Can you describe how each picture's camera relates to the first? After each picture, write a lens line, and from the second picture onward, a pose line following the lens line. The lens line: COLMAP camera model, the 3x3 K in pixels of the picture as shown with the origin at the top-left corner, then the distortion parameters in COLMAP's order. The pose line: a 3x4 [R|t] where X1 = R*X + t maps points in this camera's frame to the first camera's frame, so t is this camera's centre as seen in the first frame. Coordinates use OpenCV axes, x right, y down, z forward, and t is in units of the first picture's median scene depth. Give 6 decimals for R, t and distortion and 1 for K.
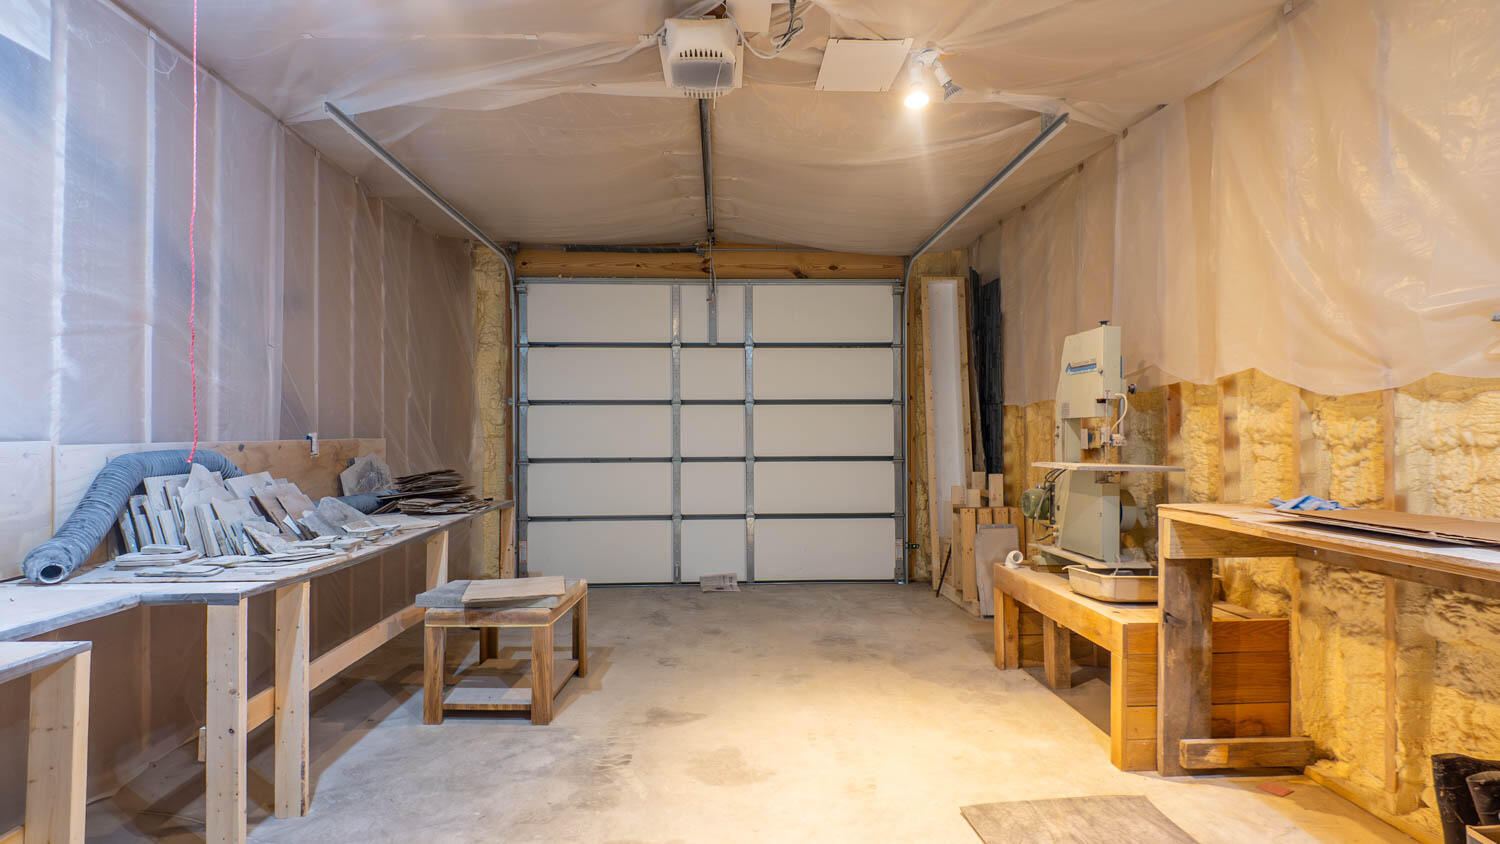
lens RADIAL K [[766.3, 0, 750.0], [0, 766.3, 422.0], [0, 0, 1]] dist [0.003174, -0.017484]
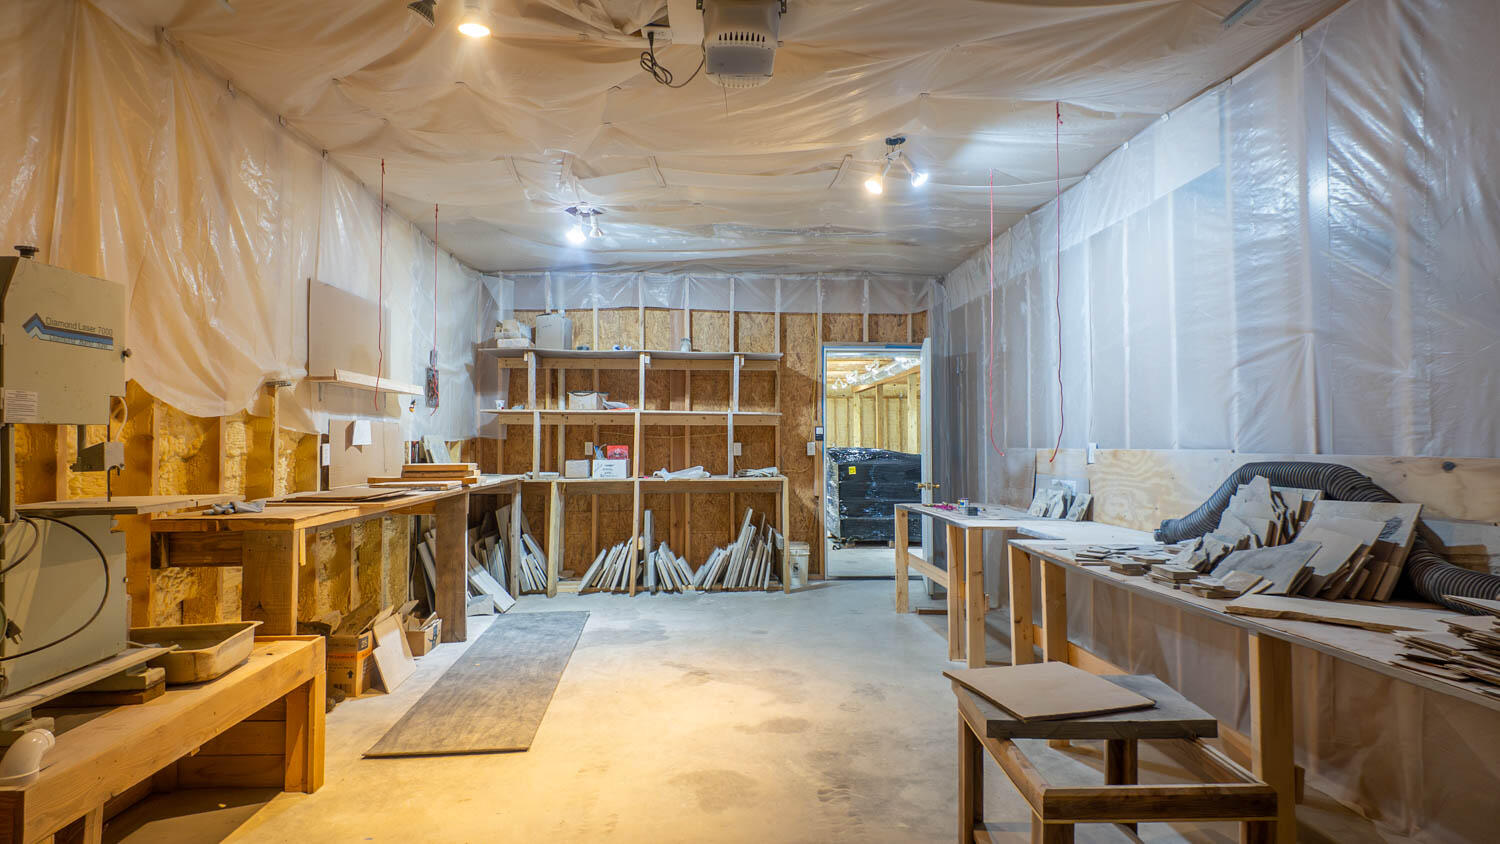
lens RADIAL K [[766.3, 0, 750.0], [0, 766.3, 422.0], [0, 0, 1]] dist [0.003174, -0.017484]
pose [[-0.999865, 0.003974, -0.015939, -0.063598], [0.004581, 0.999259, -0.038223, 0.021946], [0.015775, -0.038291, -0.999142, 2.109737]]
